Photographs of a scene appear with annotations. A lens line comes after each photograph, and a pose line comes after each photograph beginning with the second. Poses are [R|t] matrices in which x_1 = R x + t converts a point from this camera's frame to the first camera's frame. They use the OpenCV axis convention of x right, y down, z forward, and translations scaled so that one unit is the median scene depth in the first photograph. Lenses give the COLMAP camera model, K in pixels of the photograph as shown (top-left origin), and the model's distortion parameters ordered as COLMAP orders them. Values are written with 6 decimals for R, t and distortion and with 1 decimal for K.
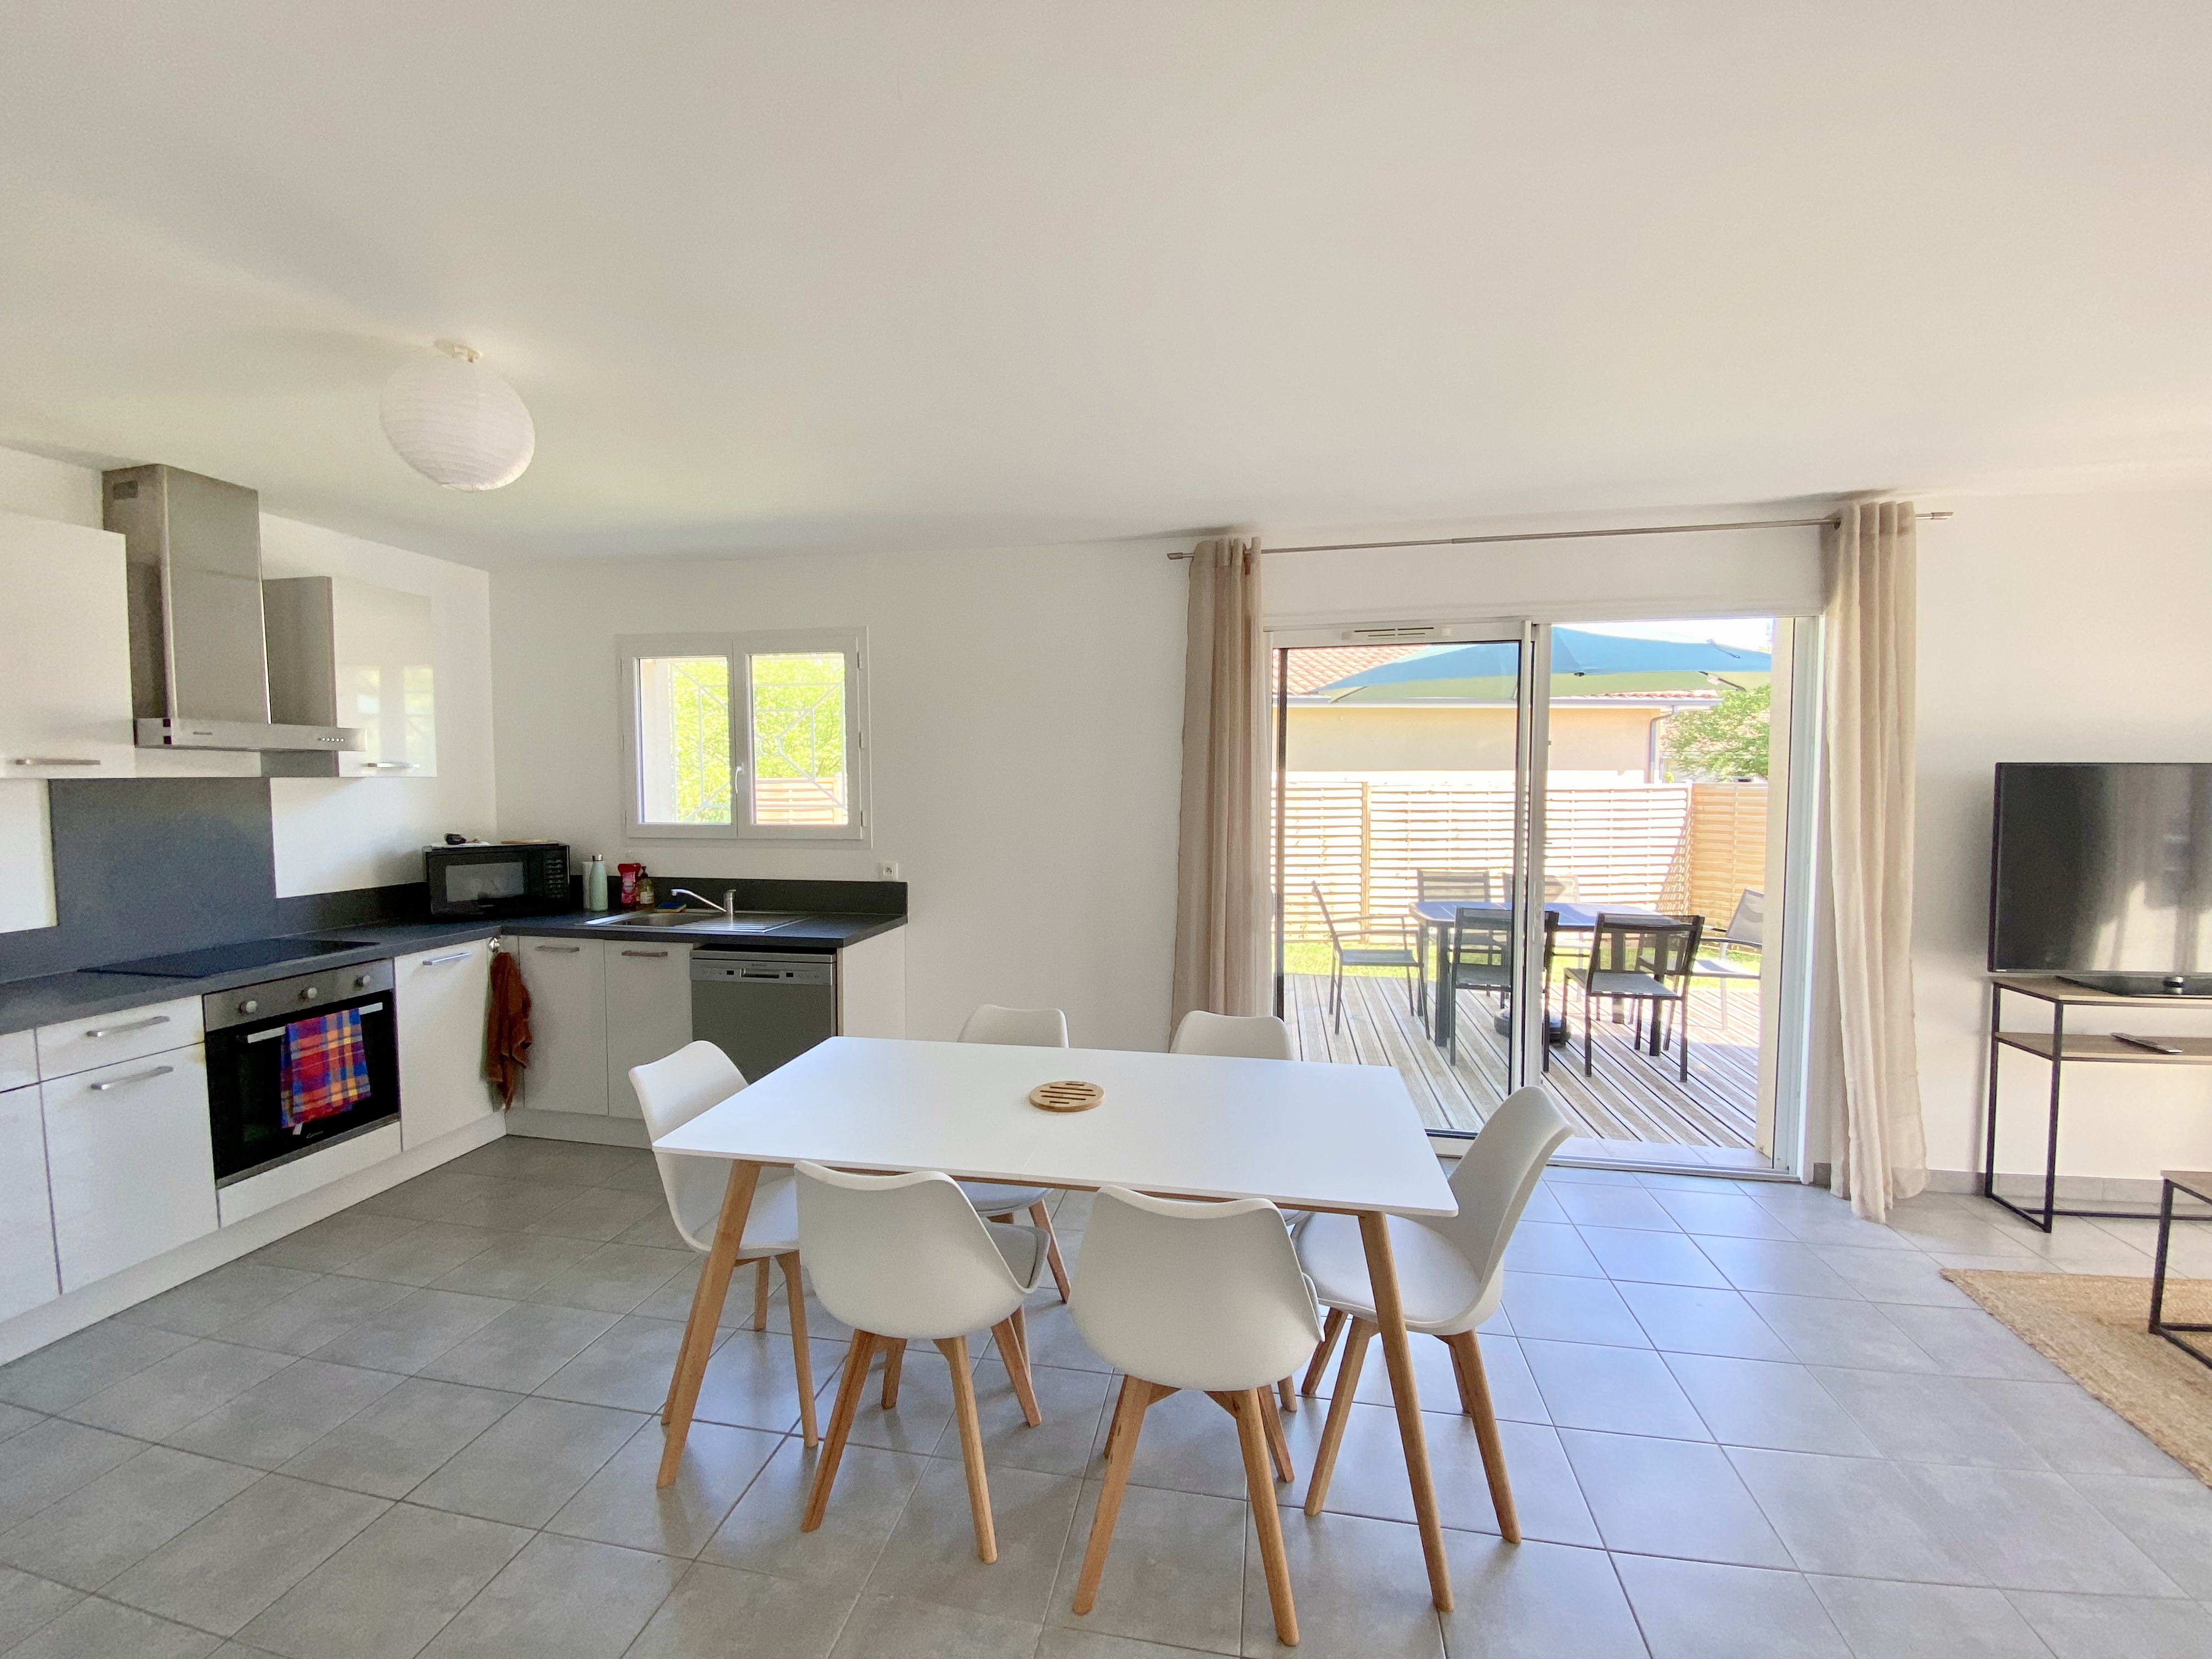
lens RADIAL K [[894.0, 0, 1101.7], [0, 894.0, 829.0], [0, 0, 1]] dist [0.000434, -0.010357]
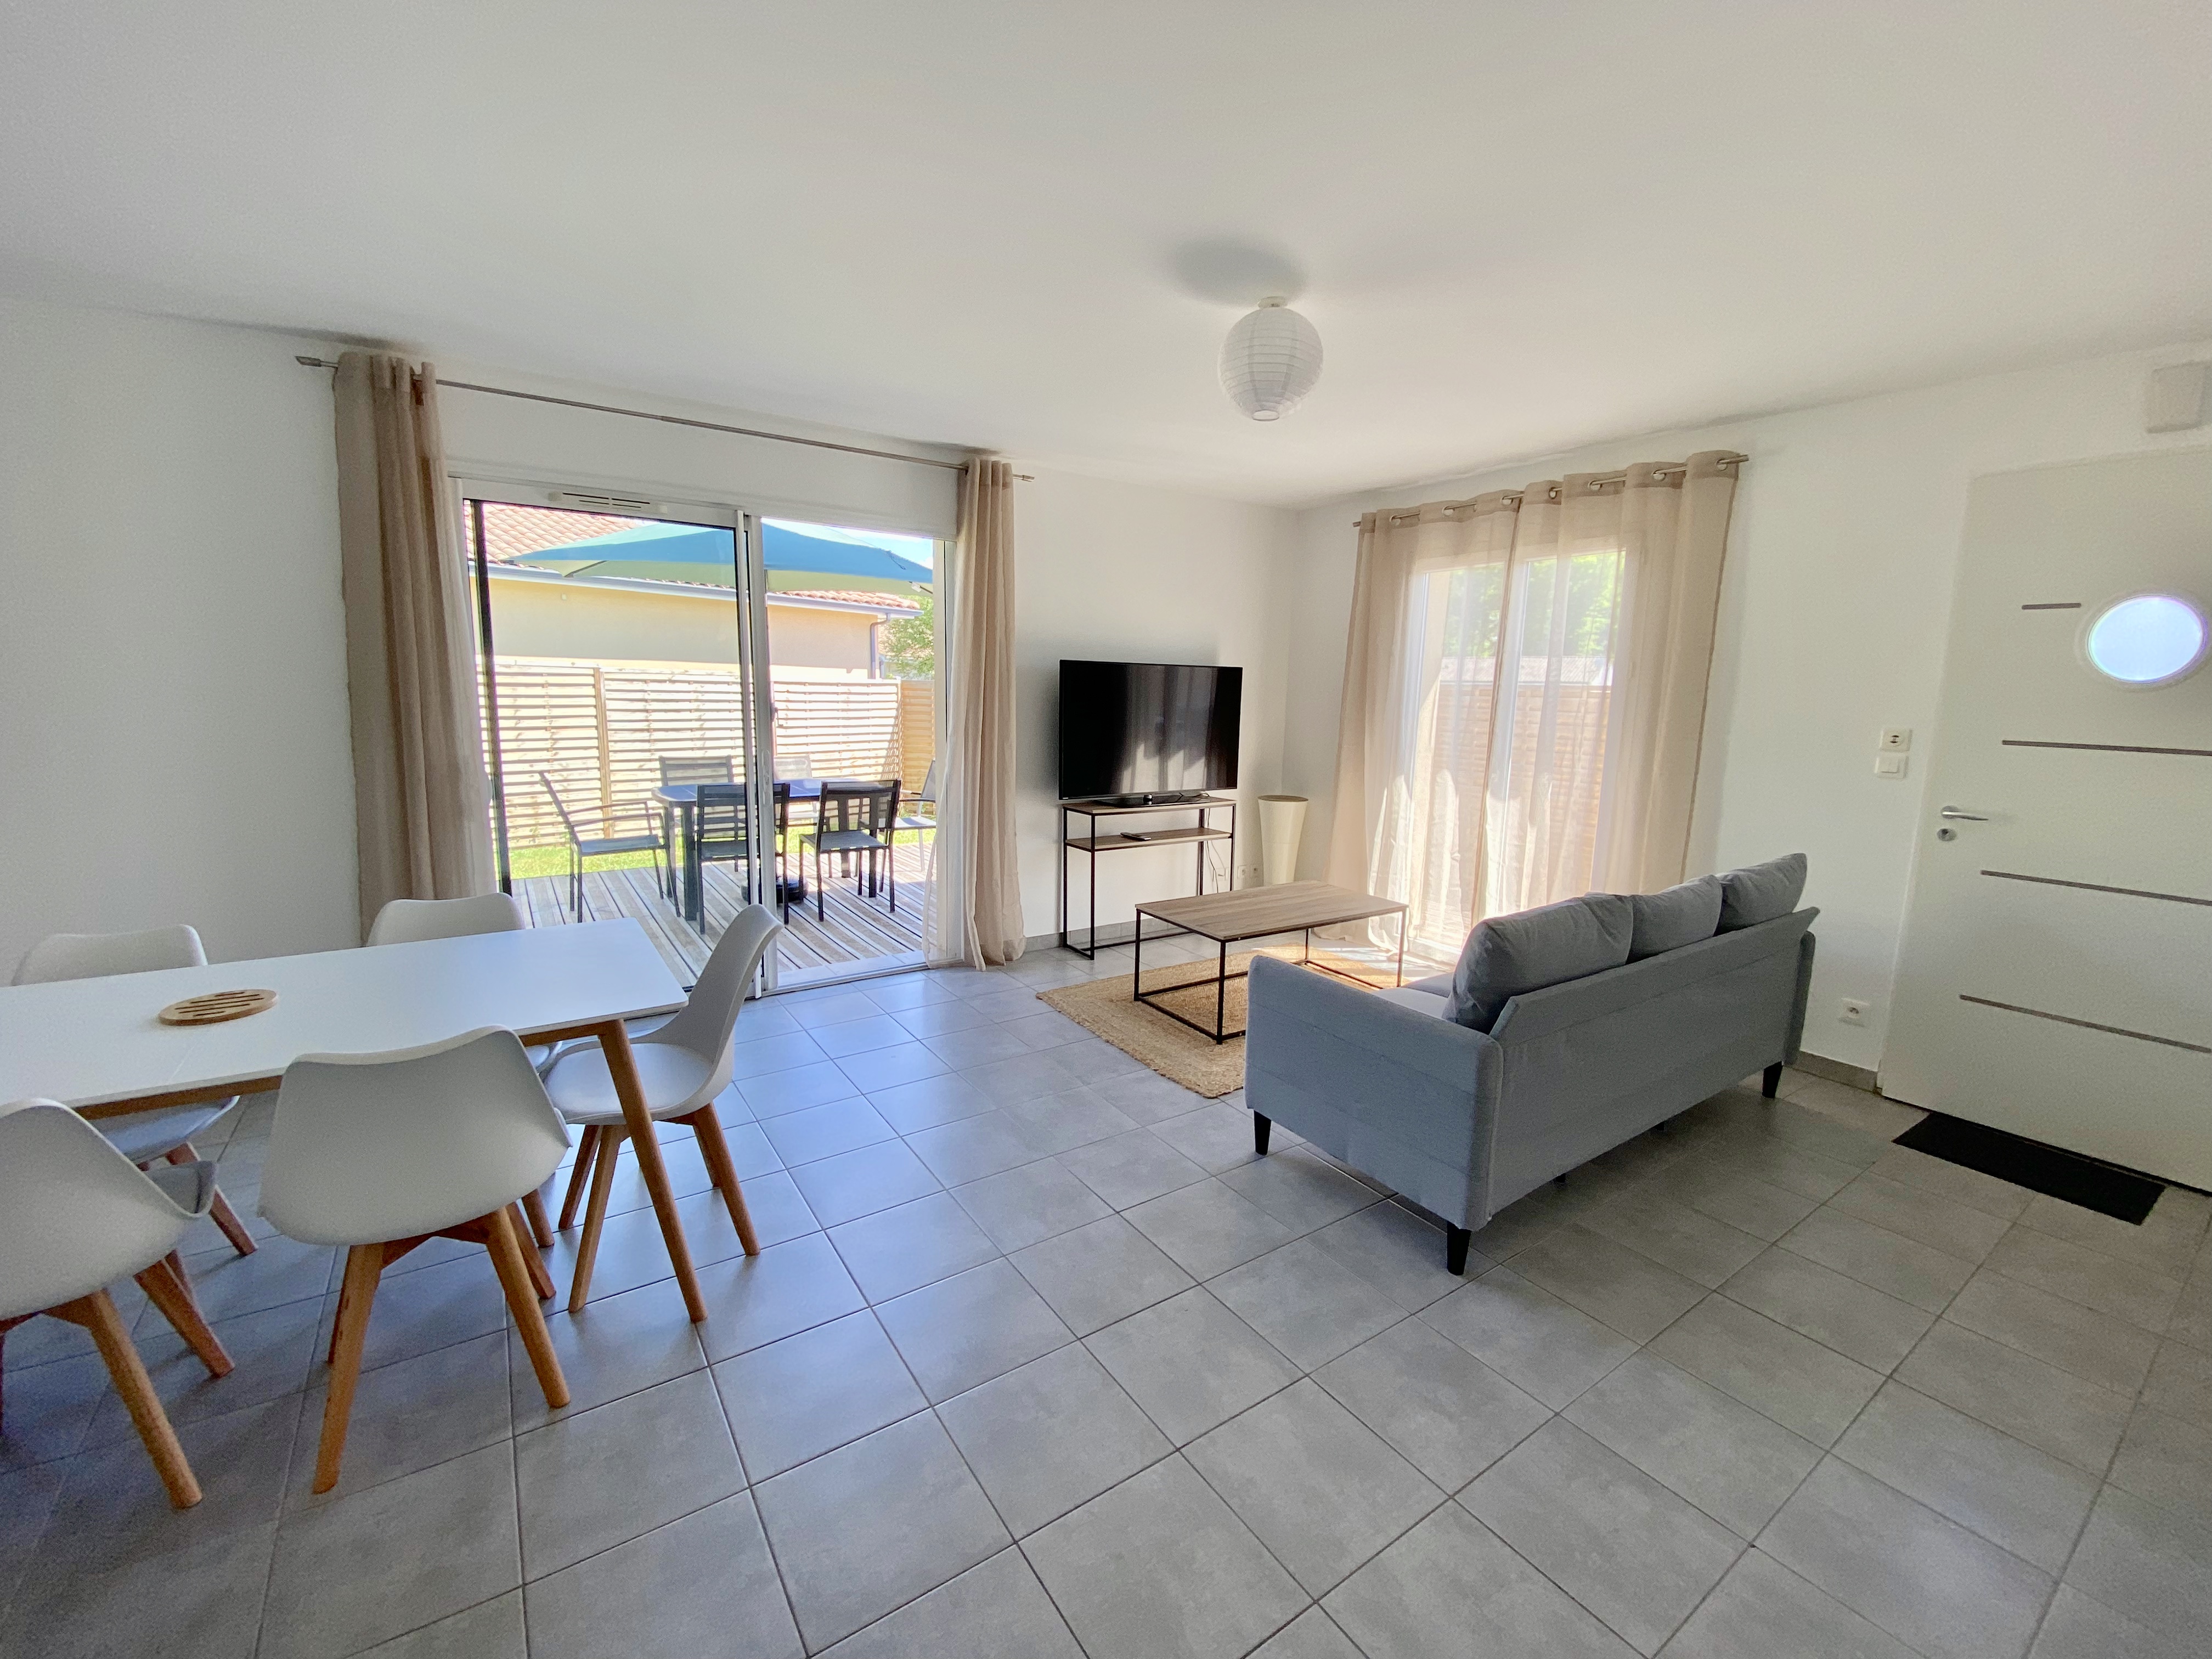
lens RADIAL K [[894.0, 0, 1105.5], [0, 894.0, 824.3], [0, 0, 1]] dist [0.000434, -0.010357]
pose [[0.701039, -0.091339, 0.707249, -0.018491], [0.014046, 0.993340, 0.114365, 0.030877], [-0.712984, -0.070240, 0.697653, -0.116090]]
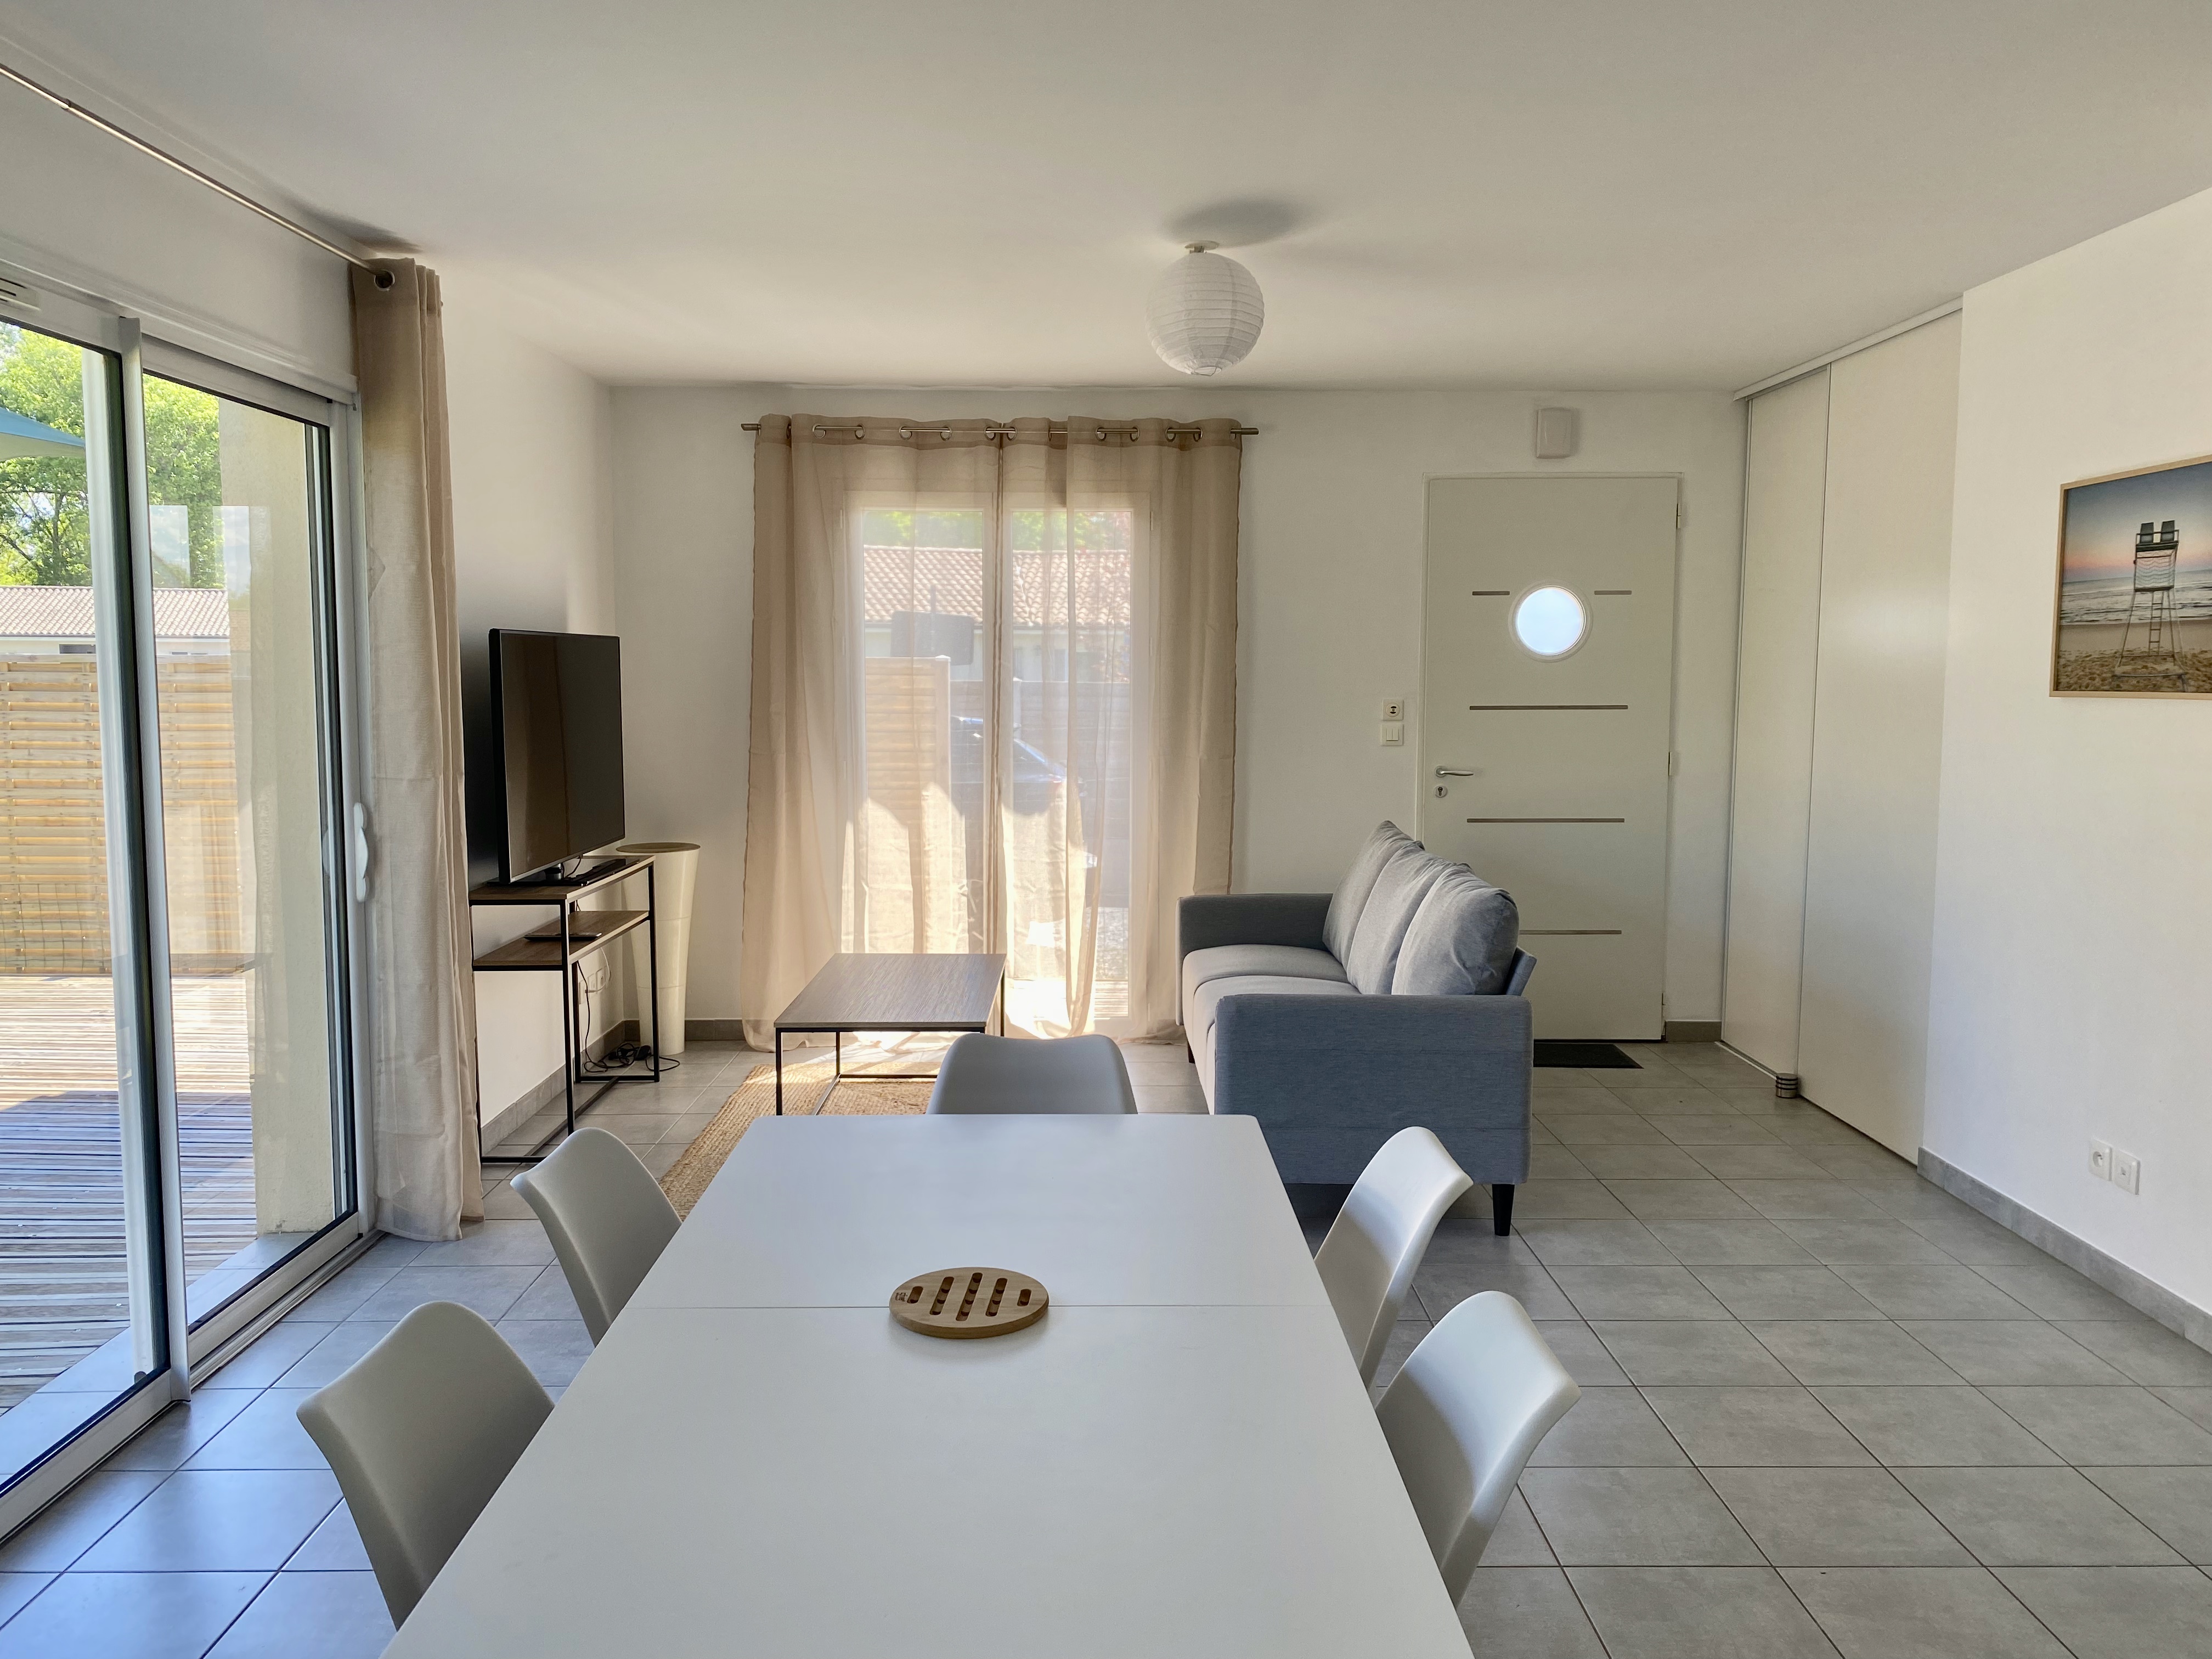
lens RADIAL K [[1665.9, 0, 1088.0], [0, 1665.9, 809.0], [0, 0, 1]] dist [0.038151, -0.018563]
pose [[-0.198481, -0.084373, 0.976466, -0.621376], [0.048357, 0.994231, 0.095737, -0.032473], [-0.978911, 0.066221, -0.193256, 0.750171]]
